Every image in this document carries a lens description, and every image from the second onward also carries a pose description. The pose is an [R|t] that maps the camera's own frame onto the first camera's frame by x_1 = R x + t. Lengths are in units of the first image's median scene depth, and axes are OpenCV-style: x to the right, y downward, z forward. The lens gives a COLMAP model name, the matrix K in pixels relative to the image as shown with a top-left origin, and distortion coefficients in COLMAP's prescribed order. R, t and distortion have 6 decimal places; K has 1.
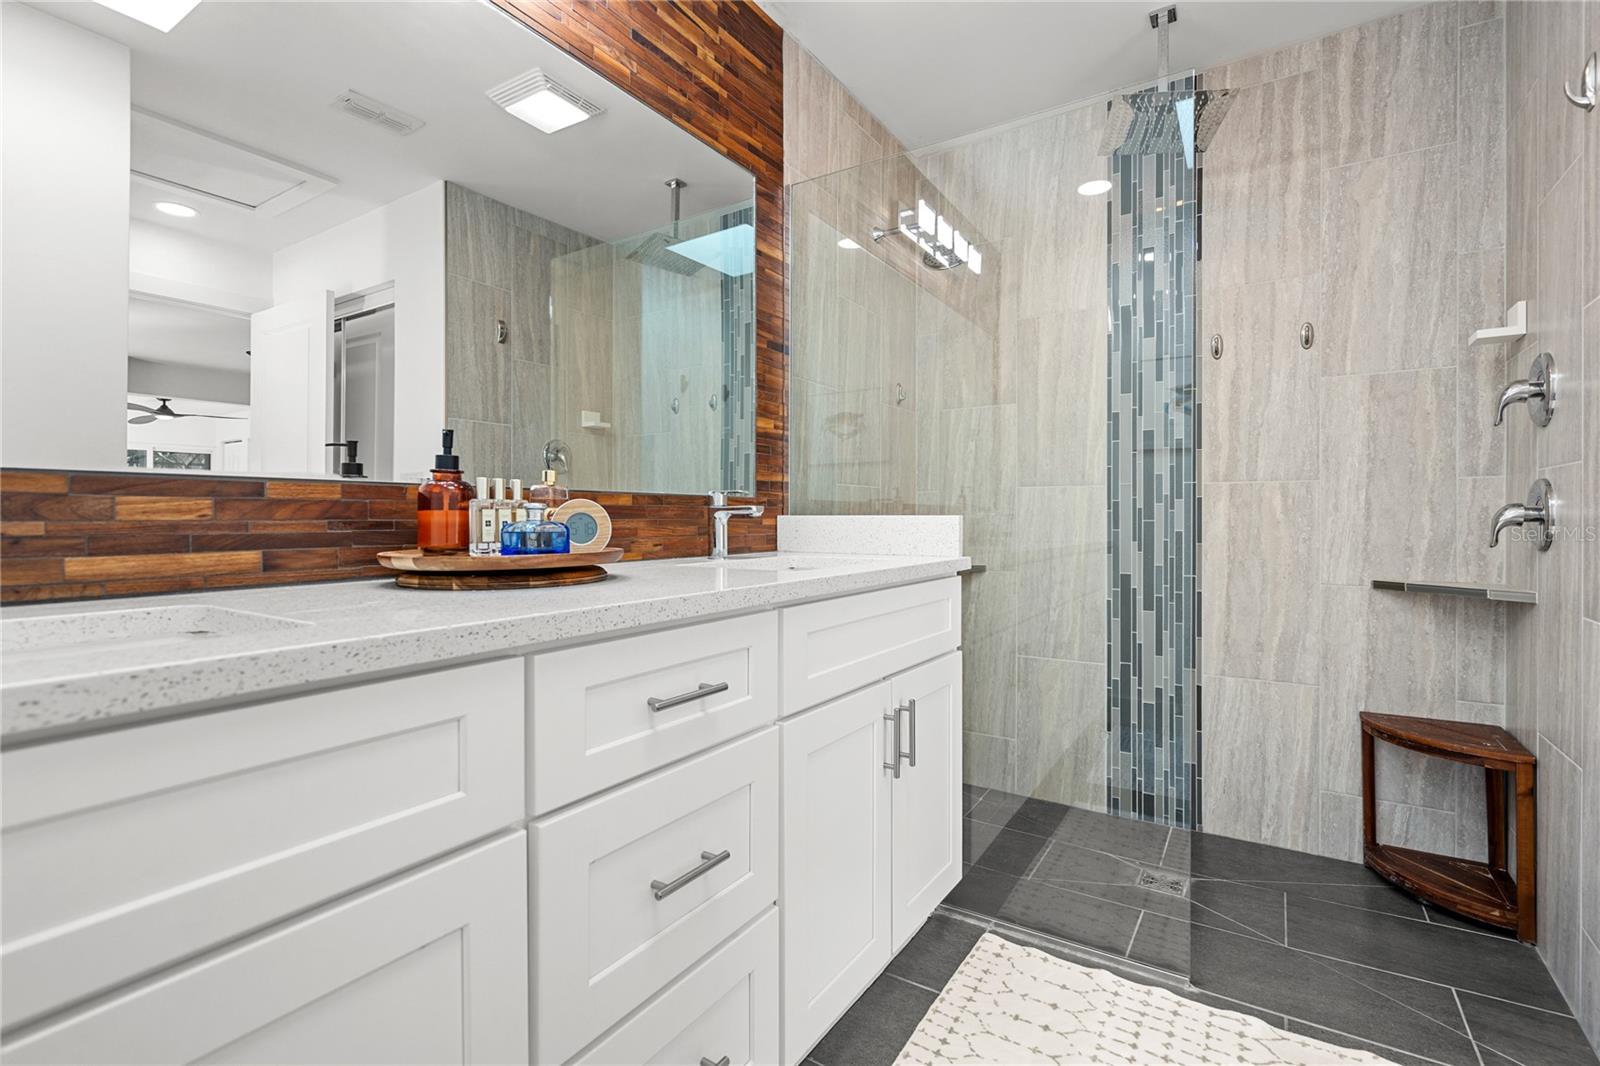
lens RADIAL K [[732.6, 0, 803.7], [0, 732.6, 517.9], [0, 0, 1]] dist [0.003824, 0.000388]
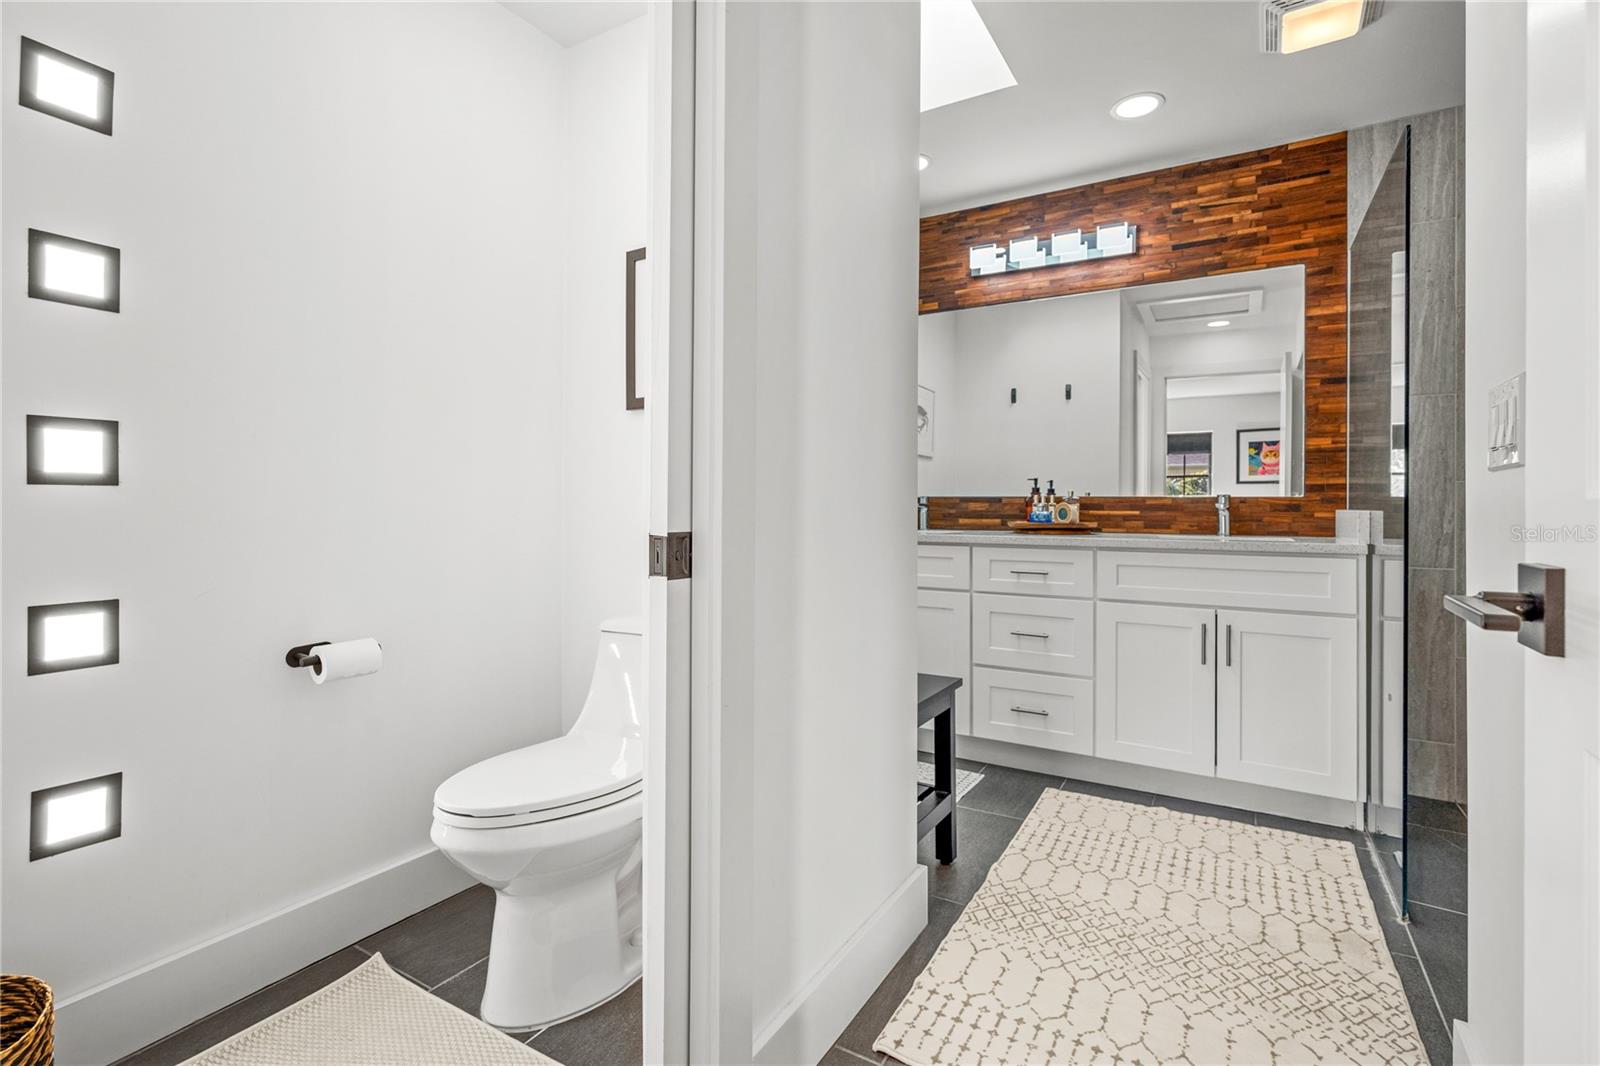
lens RADIAL K [[732.6, 0, 802.1], [0, 732.6, 518.5], [0, 0, 1]] dist [0.003824, 0.000388]
pose [[0.030917, 0.015821, -0.999397, 1.534247], [-0.009293, 0.999836, 0.015541, 0.000006], [0.999479, 0.008806, 0.031059, 0.017334]]
